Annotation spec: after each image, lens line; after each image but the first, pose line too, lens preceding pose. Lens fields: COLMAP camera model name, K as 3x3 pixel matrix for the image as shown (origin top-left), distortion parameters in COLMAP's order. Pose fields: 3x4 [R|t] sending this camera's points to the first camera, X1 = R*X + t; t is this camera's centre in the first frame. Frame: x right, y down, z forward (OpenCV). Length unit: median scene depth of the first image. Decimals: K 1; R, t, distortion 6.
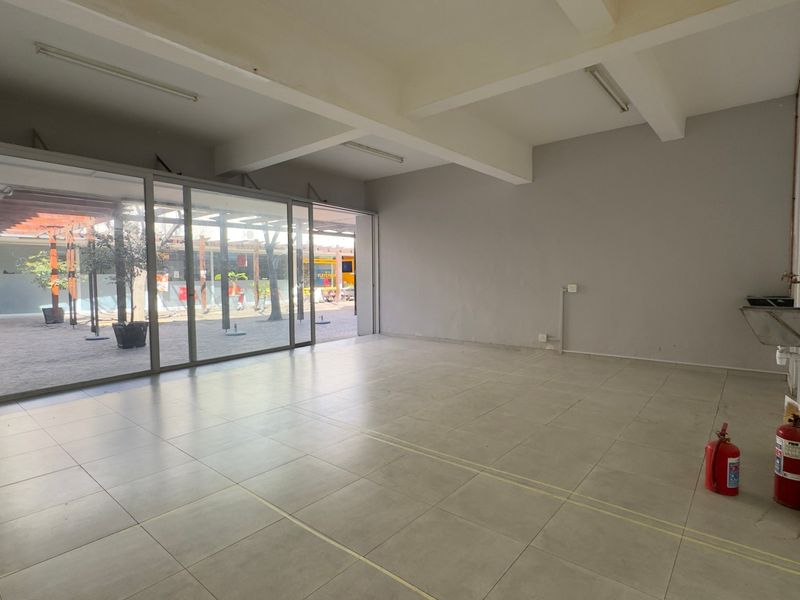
lens RADIAL K [[430.9, 0, 399.6], [0, 430.9, 303.4], [0, 0, 1]] dist [-0.005291, 0.002790]
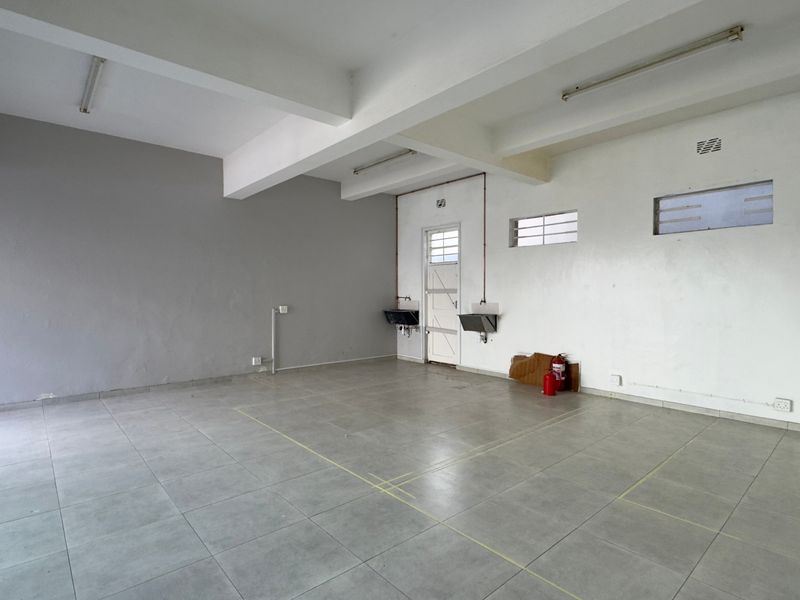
lens RADIAL K [[430.9, 0, 404.5], [0, 430.9, 300.0], [0, 0, 1]] dist [-0.005291, 0.002790]
pose [[0.137051, -0.008278, 0.990529, -0.581798], [0.059112, 0.998251, 0.000164, -0.038546], [-0.988799, 0.058530, 0.137301, 0.521907]]
